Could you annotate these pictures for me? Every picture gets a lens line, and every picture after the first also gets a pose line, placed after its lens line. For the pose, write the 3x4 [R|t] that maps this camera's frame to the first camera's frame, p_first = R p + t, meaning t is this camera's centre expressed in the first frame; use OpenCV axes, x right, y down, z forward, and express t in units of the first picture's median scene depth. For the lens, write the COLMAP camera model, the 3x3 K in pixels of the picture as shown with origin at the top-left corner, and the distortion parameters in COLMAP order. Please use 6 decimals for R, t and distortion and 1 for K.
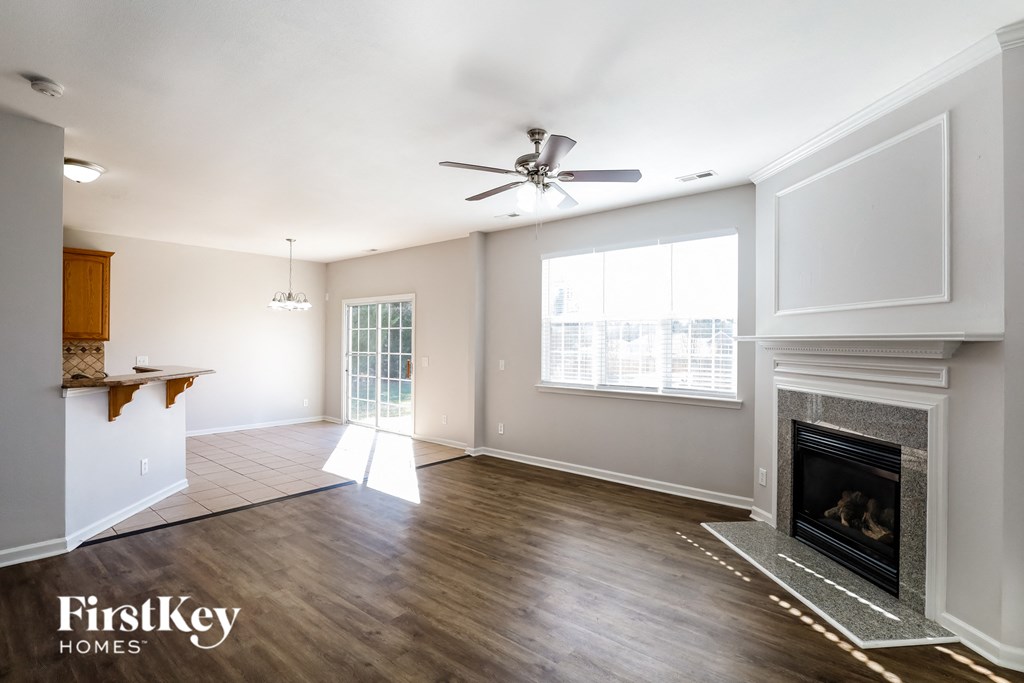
lens RADIAL K [[481.6, 0, 520.6], [0, 481.6, 347.4], [0, 0, 1]] dist [0.004162, 0.001006]
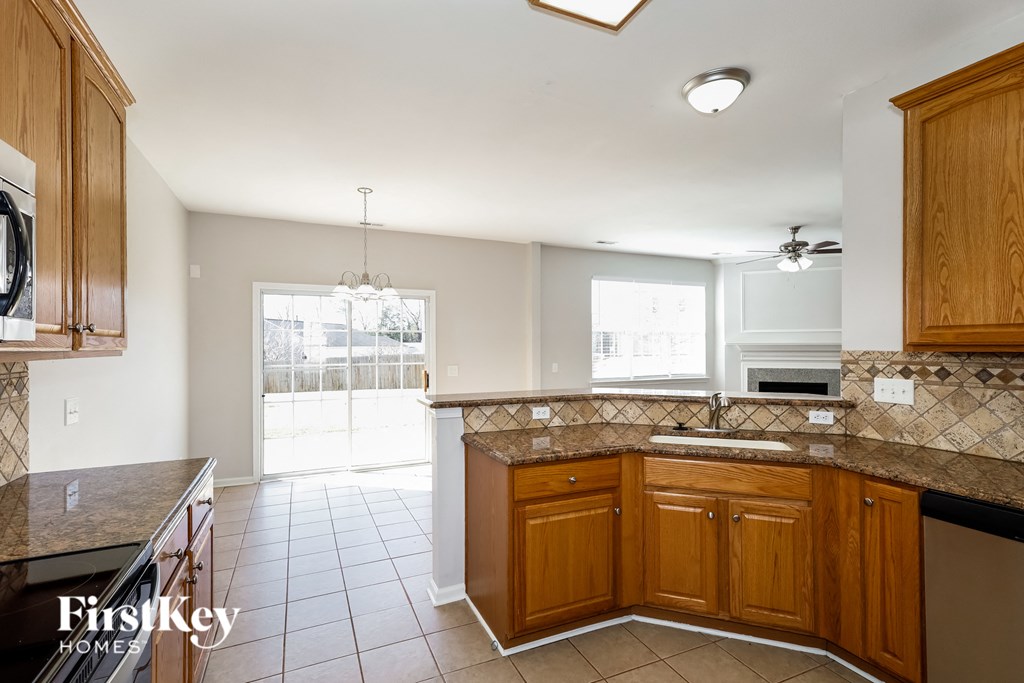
lens RADIAL K [[481.6, 0, 509.6], [0, 481.6, 343.9], [0, 0, 1]] dist [0.004162, 0.001006]
pose [[0.454519, -0.005318, 0.890721, -1.838363], [0.015250, 0.999882, -0.001811, -0.030752], [-0.890606, 0.014407, 0.454547, 1.009336]]
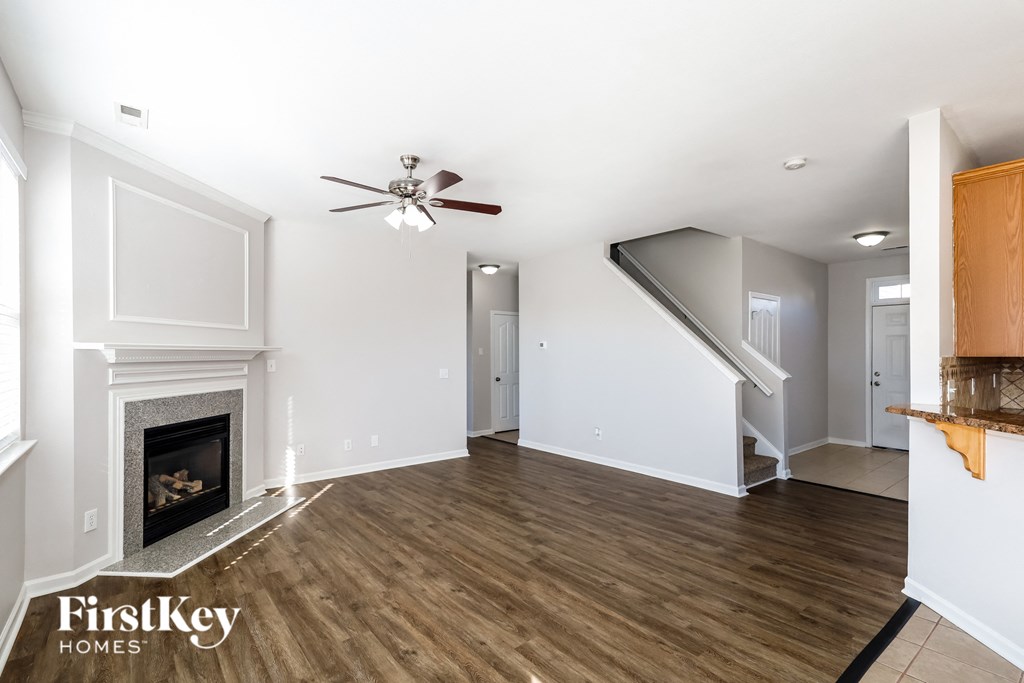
lens RADIAL K [[481.6, 0, 514.0], [0, 481.6, 345.1], [0, 0, 1]] dist [0.004162, 0.001006]
pose [[-0.978390, -0.001662, 0.206761, -0.377842], [-0.002982, 0.999977, -0.006074, -0.018359], [-0.206746, -0.006559, -0.978373, 1.805755]]
